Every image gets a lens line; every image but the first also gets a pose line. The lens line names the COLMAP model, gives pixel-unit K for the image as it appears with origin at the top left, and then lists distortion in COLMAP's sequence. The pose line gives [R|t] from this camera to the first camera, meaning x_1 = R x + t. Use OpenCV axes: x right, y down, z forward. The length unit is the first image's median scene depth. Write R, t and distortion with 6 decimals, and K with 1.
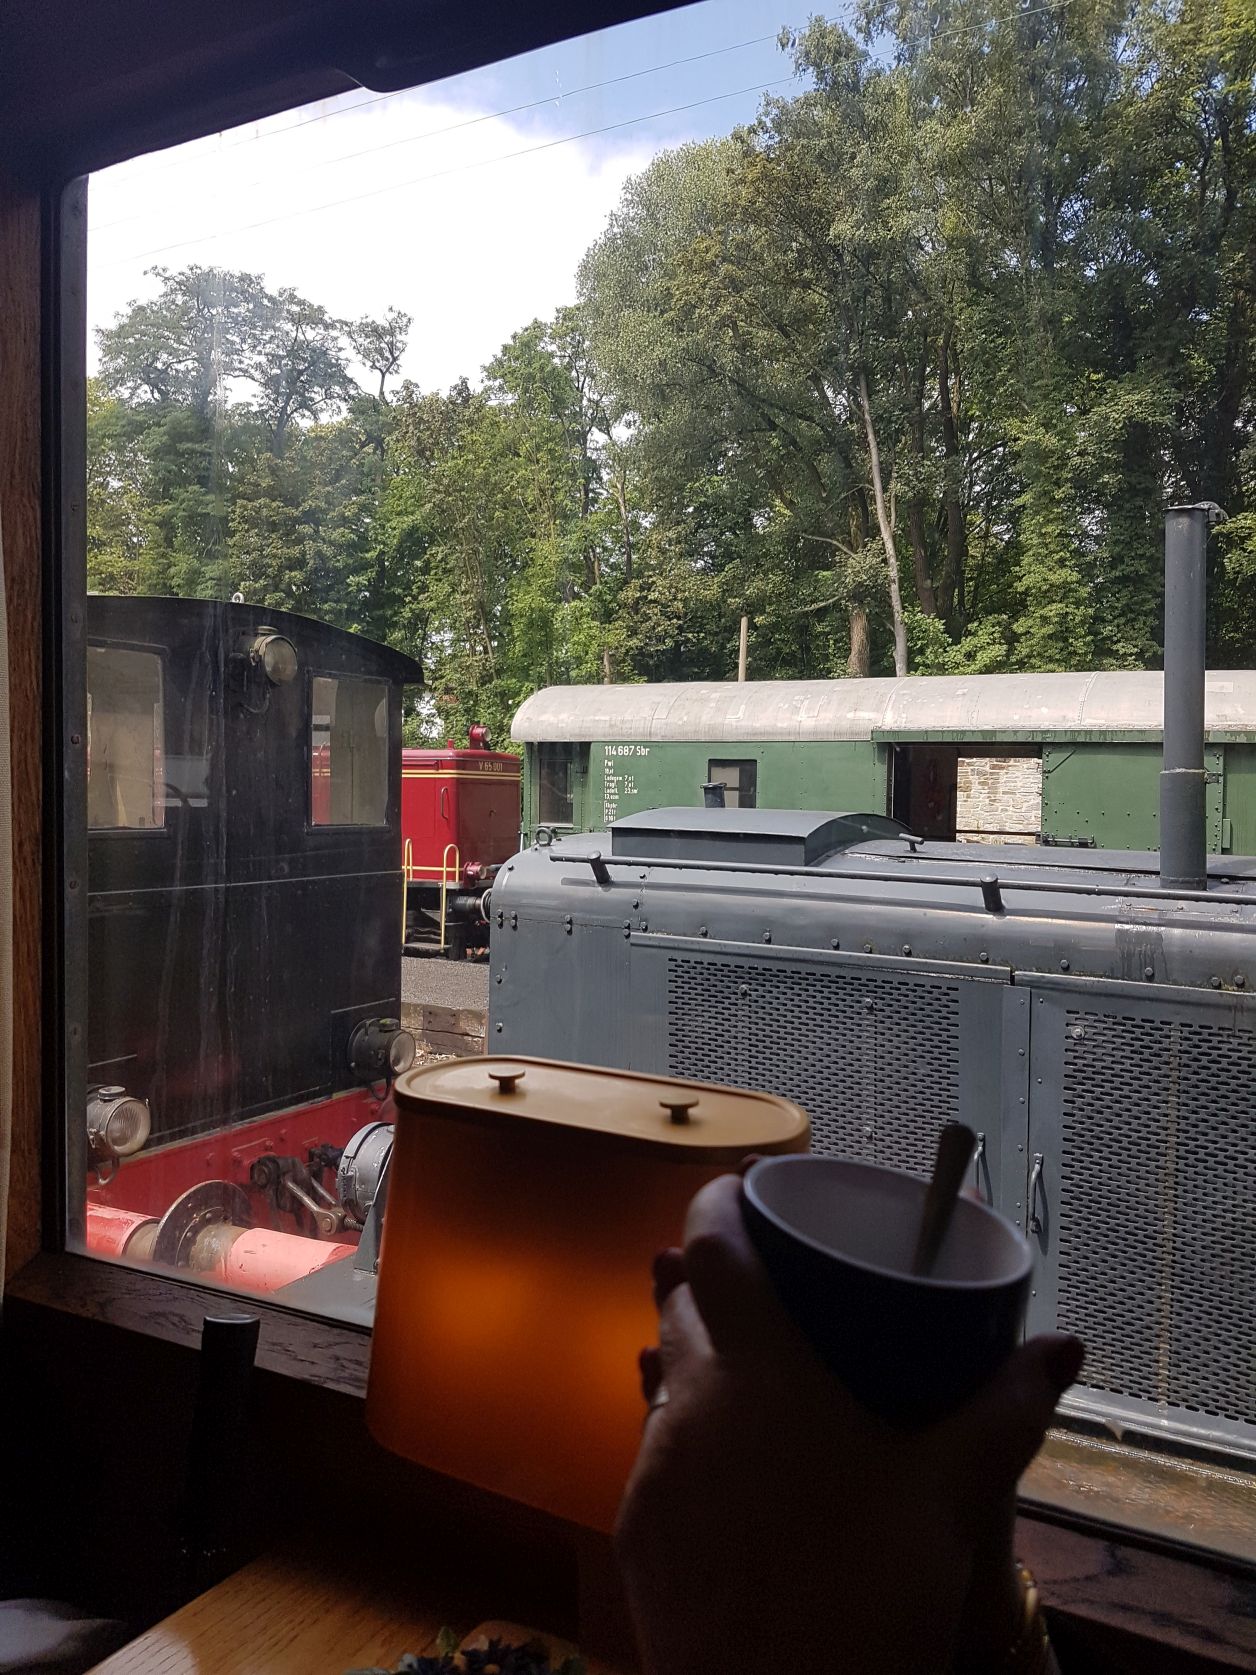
lens RADIAL K [[1314.1, 0, 628.0], [0, 1314.1, 837.5], [0, 0, 1]] dist [0.089575, -0.176542]
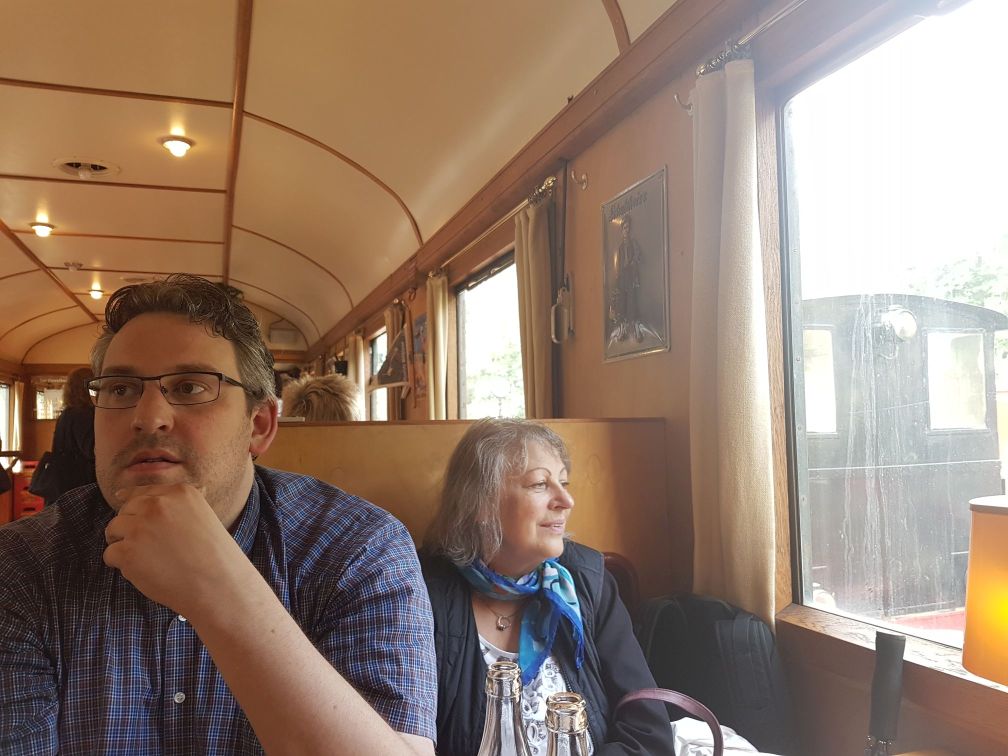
lens RADIAL K [[813.9, 0, 504.1], [0, 813.9, 392.2], [0, 0, 1]] dist [0.097674, -0.157680]
pose [[0.752510, -0.061491, -0.655704, 0.087133], [0.003572, 0.995998, -0.089304, 0.095684], [0.658571, 0.064860, 0.749718, -0.289833]]
